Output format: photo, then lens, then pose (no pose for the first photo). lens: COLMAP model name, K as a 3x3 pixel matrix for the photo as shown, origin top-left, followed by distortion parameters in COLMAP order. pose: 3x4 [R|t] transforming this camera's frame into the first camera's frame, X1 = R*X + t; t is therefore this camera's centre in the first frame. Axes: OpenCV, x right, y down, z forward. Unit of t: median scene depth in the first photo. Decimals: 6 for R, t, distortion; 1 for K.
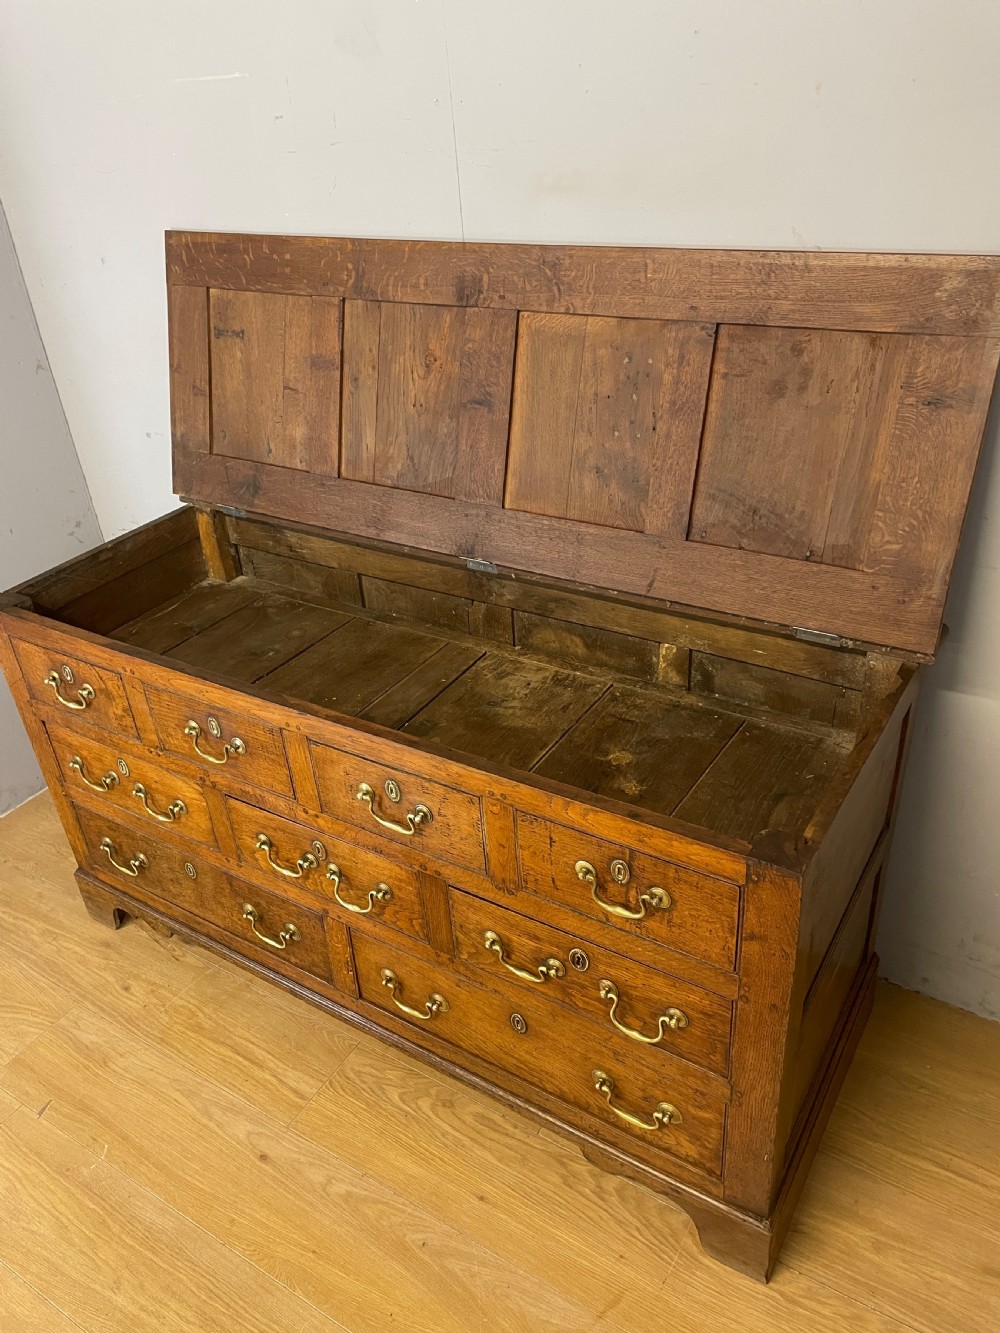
lens RADIAL K [[995.3, 0, 508.9], [0, 995.3, 666.7], [0, 0, 1]] dist [0.096723, -0.126160]
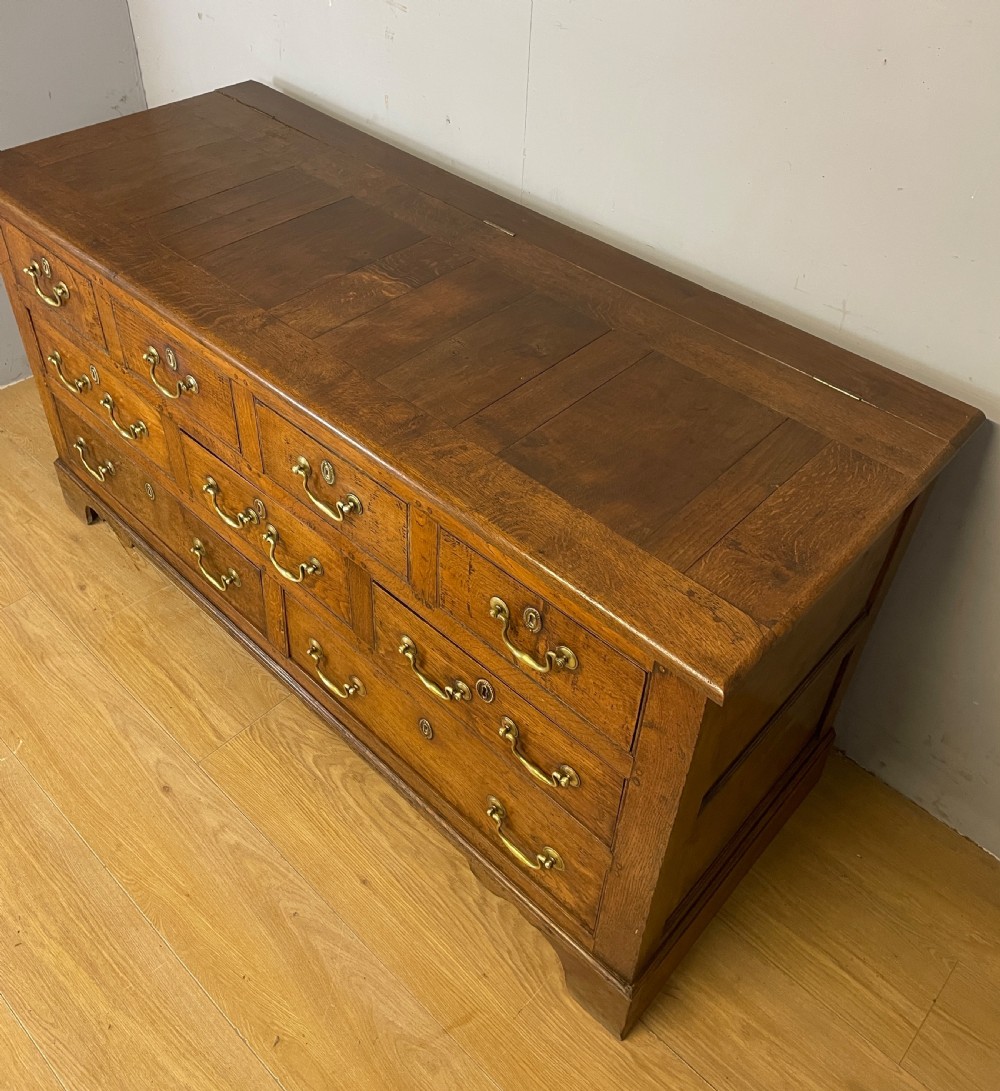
lens RADIAL K [[994.3, 0, 519.1], [0, 994.3, 425.5], [0, 0, 1]] dist [0.100216, -0.128274]
pose [[0.977262, 0.201502, -0.066004, 0.099253], [-0.191396, 0.972269, 0.134389, -0.069166], [0.091254, -0.118701, 0.988728, 0.099482]]
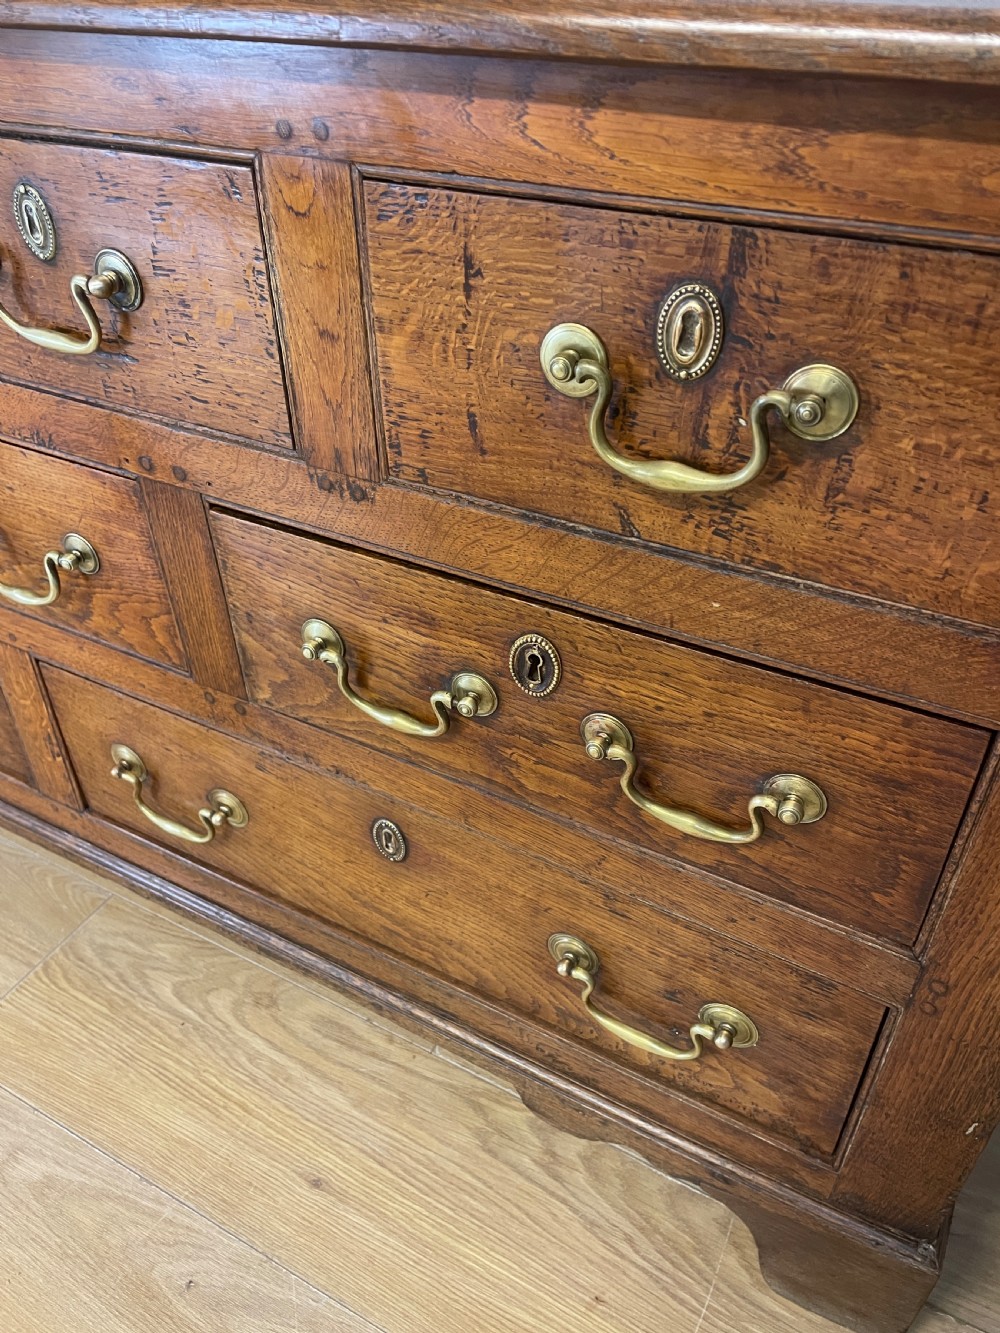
lens RADIAL K [[995.3, 0, 508.9], [0, 995.3, 666.7], [0, 0, 1]] dist [0.096723, -0.126160]
pose [[0.996171, 0.007234, 0.087125, 0.023213], [-0.017512, 0.992884, 0.117787, 0.218459], [-0.085652, -0.118862, 0.989210, 0.546658]]
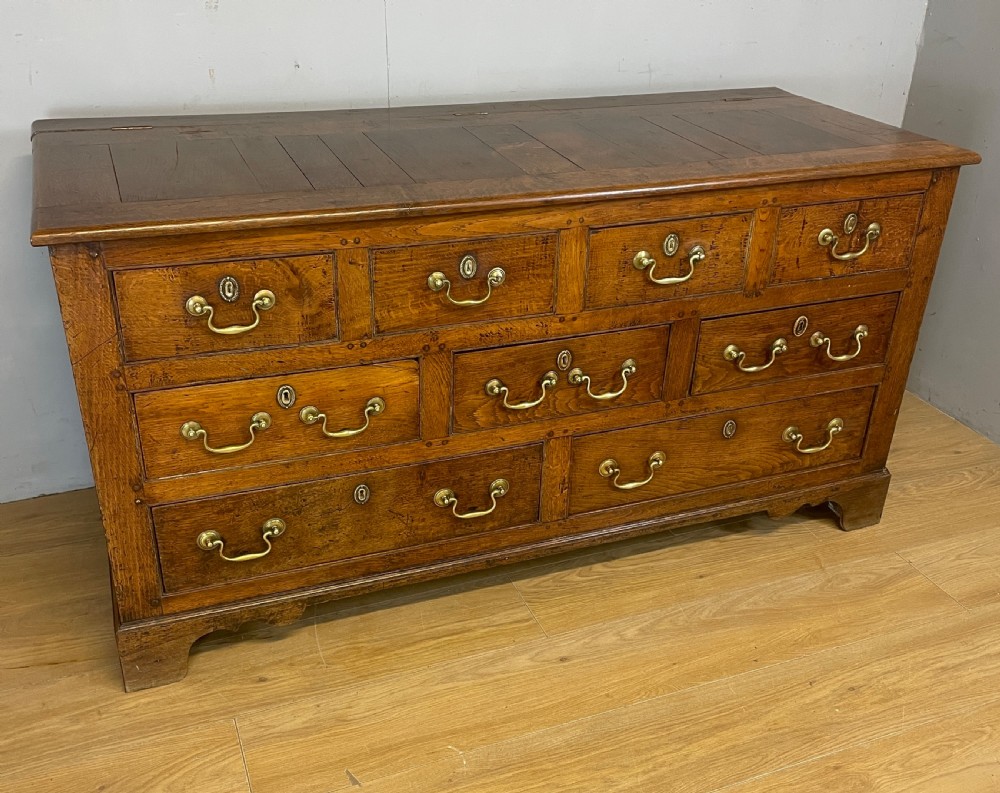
lens RADIAL K [[999.0, 0, 501.8], [0, 999.0, 430.9], [0, 0, 1]] dist [0.128772, -0.221562]
pose [[0.593279, -0.319603, 0.738833, -1.070149], [0.352393, 0.928307, 0.118596, 0.106711], [-0.723768, 0.189999, 0.663371, 0.369622]]
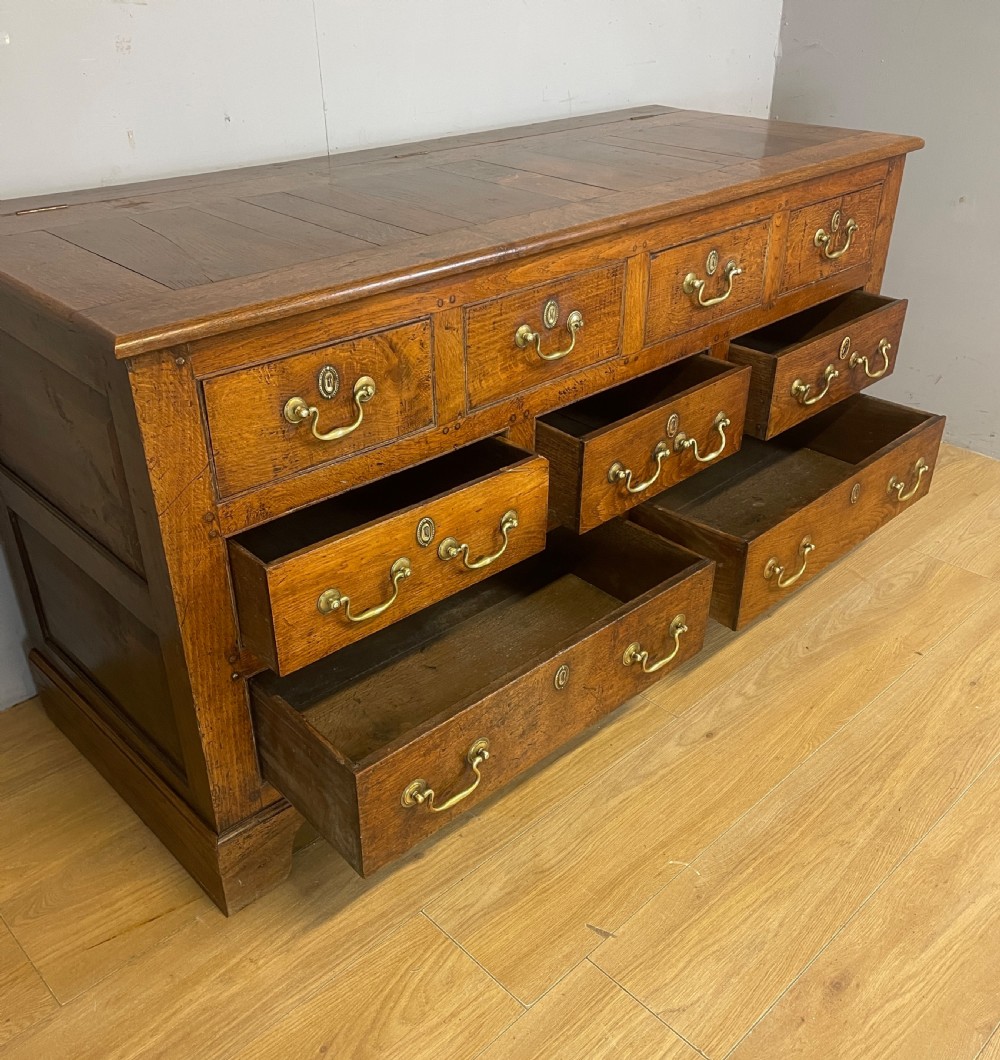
lens RADIAL K [[998.0, 0, 502.3], [0, 998.0, 547.0], [0, 0, 1]] dist [0.105853, -0.157228]
pose [[0.243451, -0.441530, 0.863587, -1.143628], [0.484530, 0.826678, 0.286067, -0.039982], [-0.840215, 0.348791, 0.415190, 0.771487]]
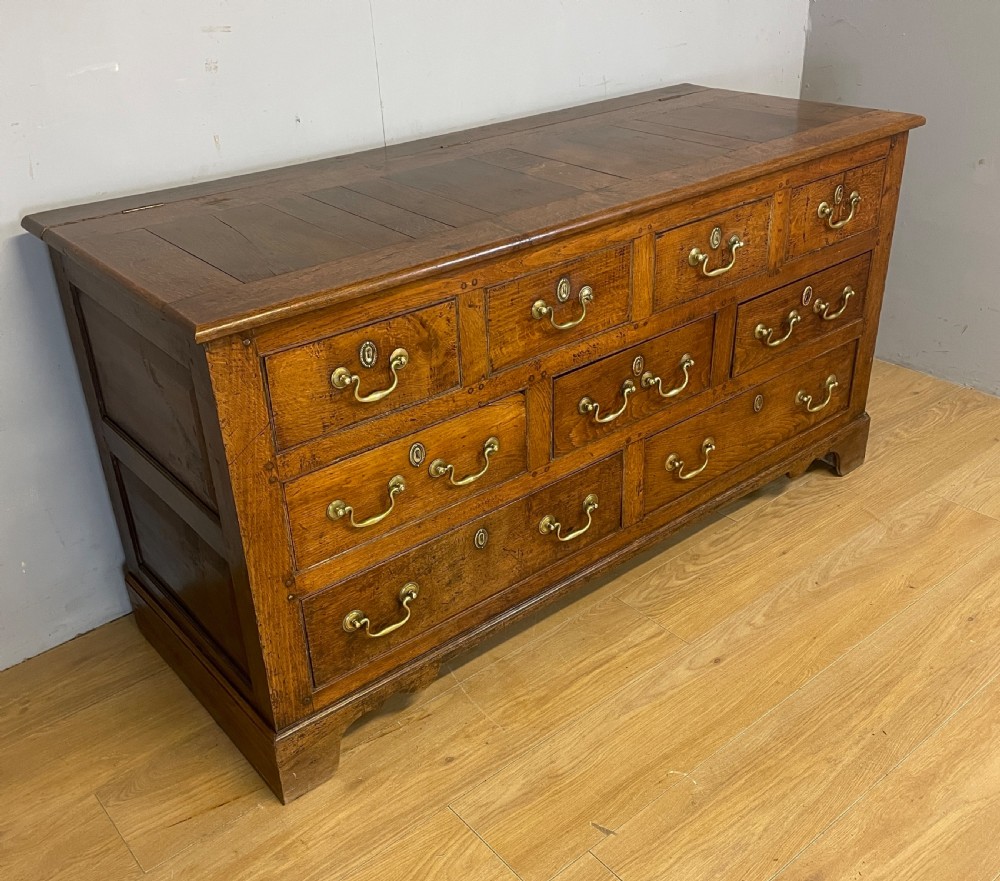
lens RADIAL K [[992.9, 0, 496.2], [0, 992.9, 447.7], [0, 0, 1]] dist [0.115791, -0.192952]
pose [[0.319806, -0.414291, 0.852107, -1.234537], [0.500409, 0.837530, 0.219395, -0.058450], [-0.804559, 0.356238, 0.475163, 0.662484]]
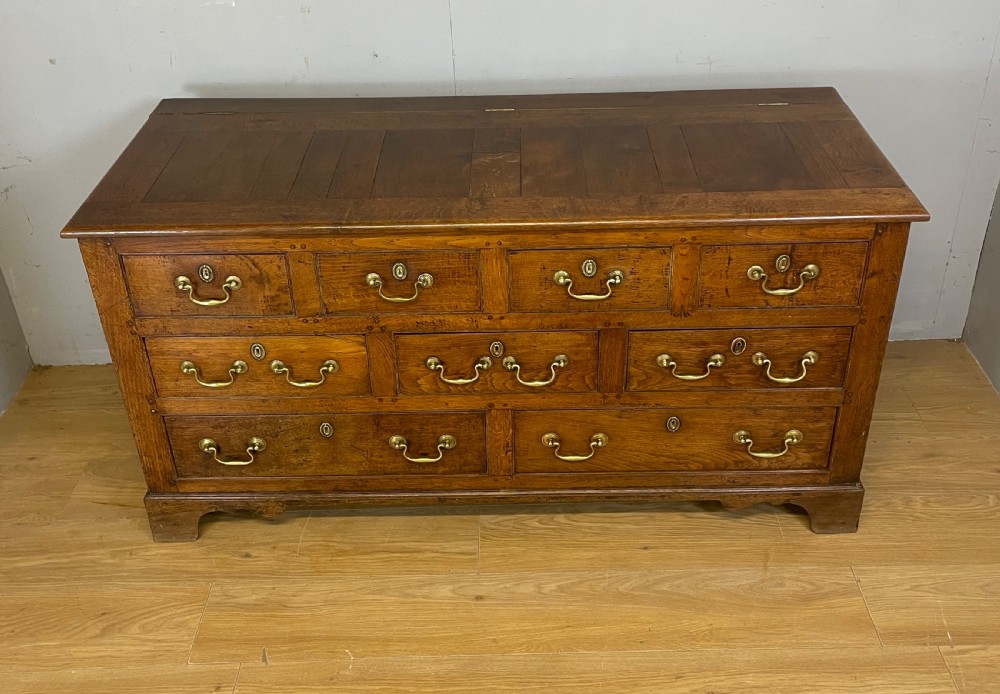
lens RADIAL K [[1000.6, 0, 517.6], [0, 1000.6, 275.2], [0, 0, 1]] dist [0.136399, -0.245280]
pose [[0.845887, -0.235866, 0.478375, -0.761296], [0.243007, 0.968836, 0.047994, 0.042773], [-0.474788, 0.075651, 0.876843, -0.106544]]
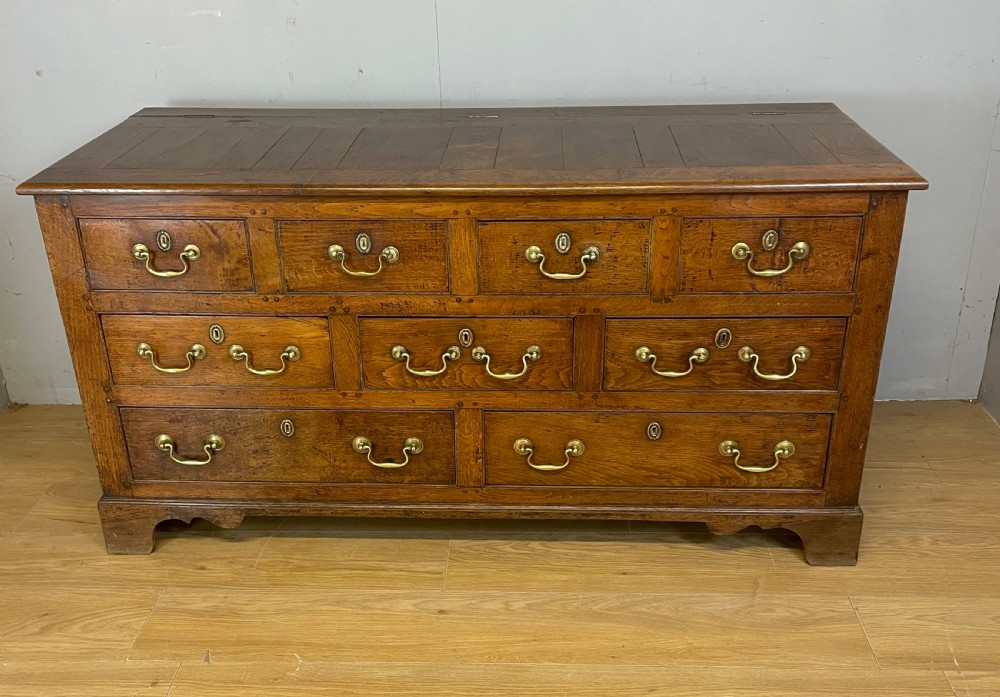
lens RADIAL K [[1001.5, 0, 497.6], [0, 1001.5, 377.4], [0, 0, 1]] dist [0.137875, -0.258456]
pose [[0.872556, -0.173597, 0.456630, -0.722293], [0.217897, 0.974899, -0.045743, 0.299377], [-0.437227, 0.139412, 0.888480, -0.051837]]
